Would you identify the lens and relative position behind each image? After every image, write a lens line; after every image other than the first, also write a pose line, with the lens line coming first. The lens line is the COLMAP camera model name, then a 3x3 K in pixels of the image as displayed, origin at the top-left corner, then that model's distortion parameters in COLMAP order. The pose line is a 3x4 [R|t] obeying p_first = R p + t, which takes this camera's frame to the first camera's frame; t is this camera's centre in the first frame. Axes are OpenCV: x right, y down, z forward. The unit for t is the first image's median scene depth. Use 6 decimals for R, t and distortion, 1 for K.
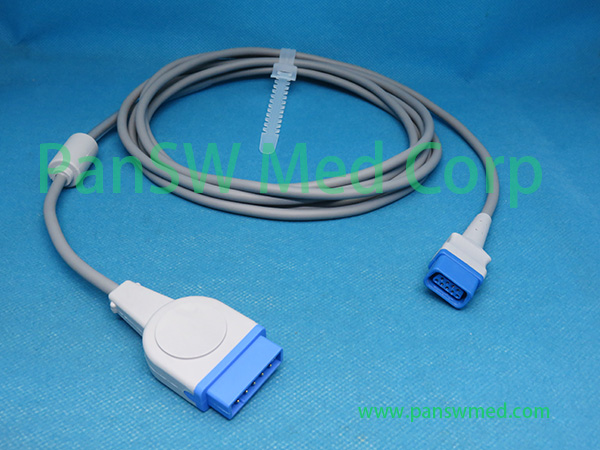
lens RADIAL K [[624.0, 0, 297.1], [0, 624.0, 226.5], [0, 0, 1]] dist [-0.027345, 0.000000]
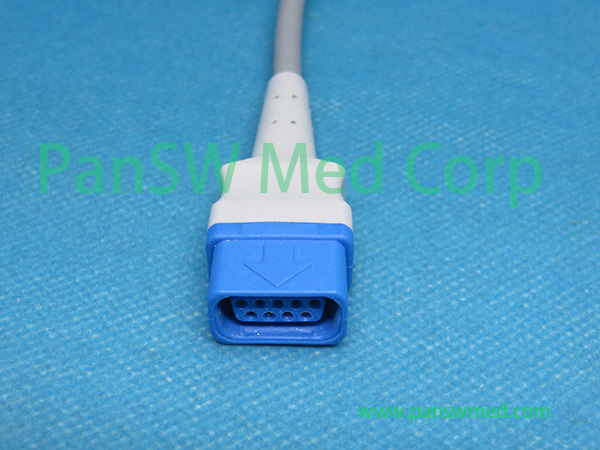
lens RADIAL K [[898.7, 0, 299.9], [0, 898.7, 222.7], [0, 0, 1]] dist [-0.091456, 0.000000]
pose [[0.993857, 0.071084, -0.084823, -0.141027], [-0.061874, 0.992368, 0.106669, 0.136878], [0.091758, -0.100766, 0.990670, 0.377296]]
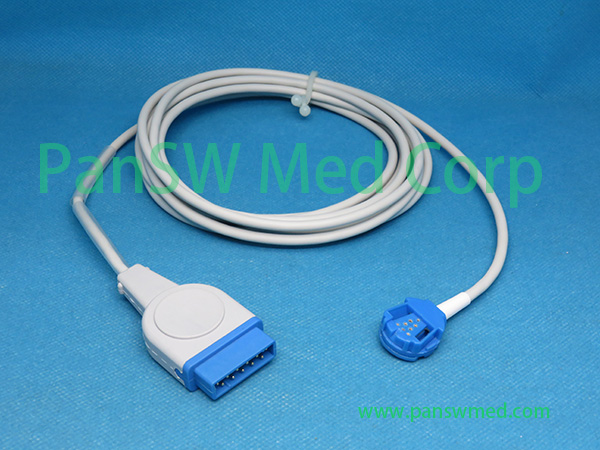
lens RADIAL K [[977.5, 0, 302.0], [0, 977.5, 224.9], [0, 0, 1]] dist [-0.102237, 0.000000]
pose [[0.999975, 0.003037, -0.006311, -0.015512], [-0.003104, 0.999939, -0.010565, -0.118137], [0.006278, 0.010584, 0.999924, -0.366422]]
